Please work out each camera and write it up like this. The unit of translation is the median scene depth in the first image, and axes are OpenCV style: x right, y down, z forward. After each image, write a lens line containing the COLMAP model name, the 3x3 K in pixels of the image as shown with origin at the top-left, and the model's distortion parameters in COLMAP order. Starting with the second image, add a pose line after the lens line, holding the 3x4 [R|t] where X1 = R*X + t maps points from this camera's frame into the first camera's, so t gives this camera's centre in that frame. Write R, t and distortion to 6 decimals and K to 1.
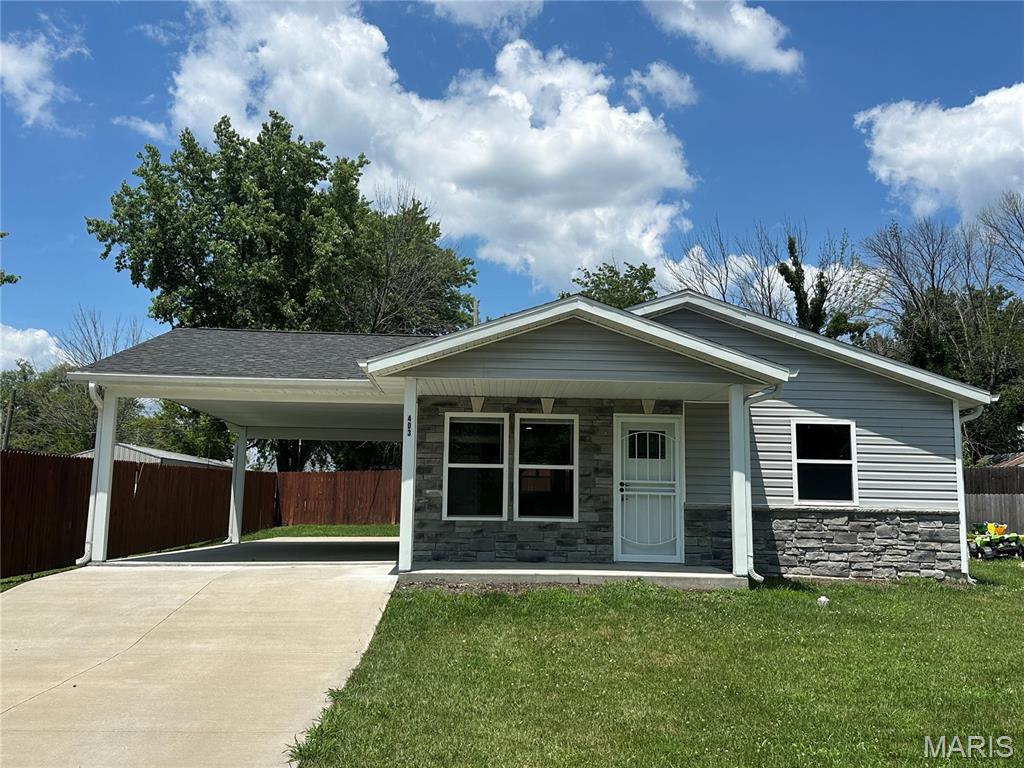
lens RADIAL K [[954.9, 0, 516.1], [0, 954.9, 380.4], [0, 0, 1]] dist [0.158158, -0.323330]
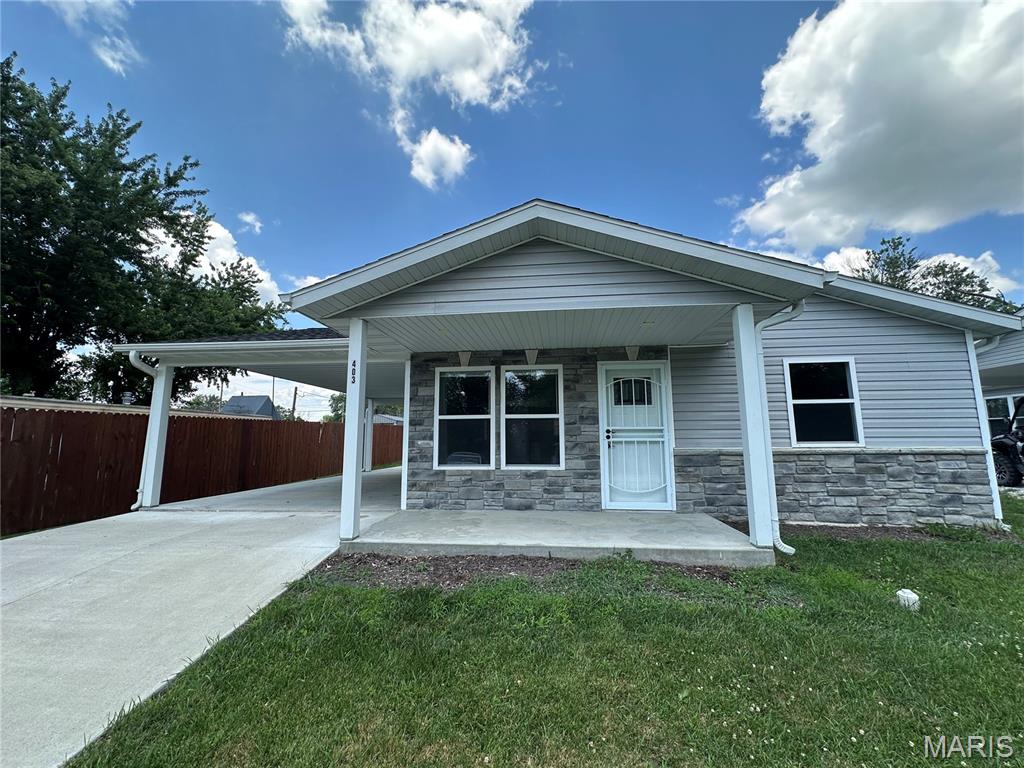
lens RADIAL K [[408.3, 0, 512.4], [0, 408.3, 386.7], [0, 0, 1]] dist [-0.004586, 0.000221]
pose [[0.988028, -0.039840, -0.149039, 0.076882], [0.040406, 0.999183, 0.000766, 0.057590], [0.148887, -0.006778, 0.988831, 0.562997]]
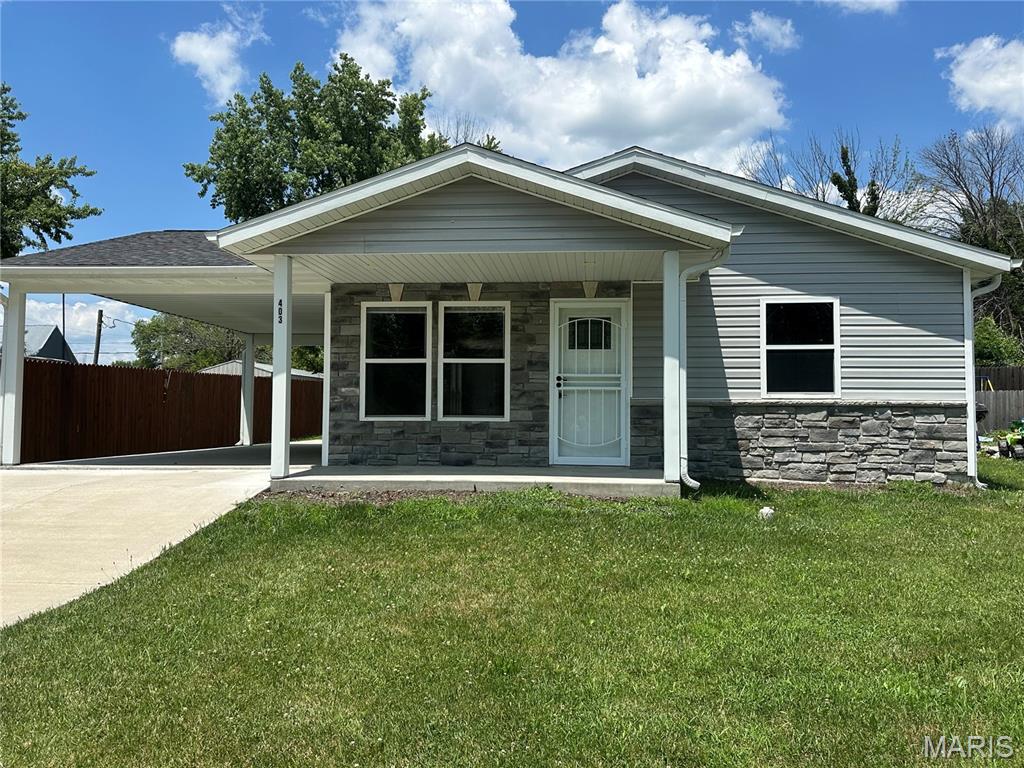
lens RADIAL K [[808.7, 0, 512.0], [0, 808.7, 384.0], [0, 0, 1]] dist [0.136918, -0.223425]
pose [[0.991498, -0.015078, -0.129242, 0.162808], [0.027012, 0.995476, 0.091089, 0.044261], [0.127284, -0.093806, 0.987421, 0.258327]]
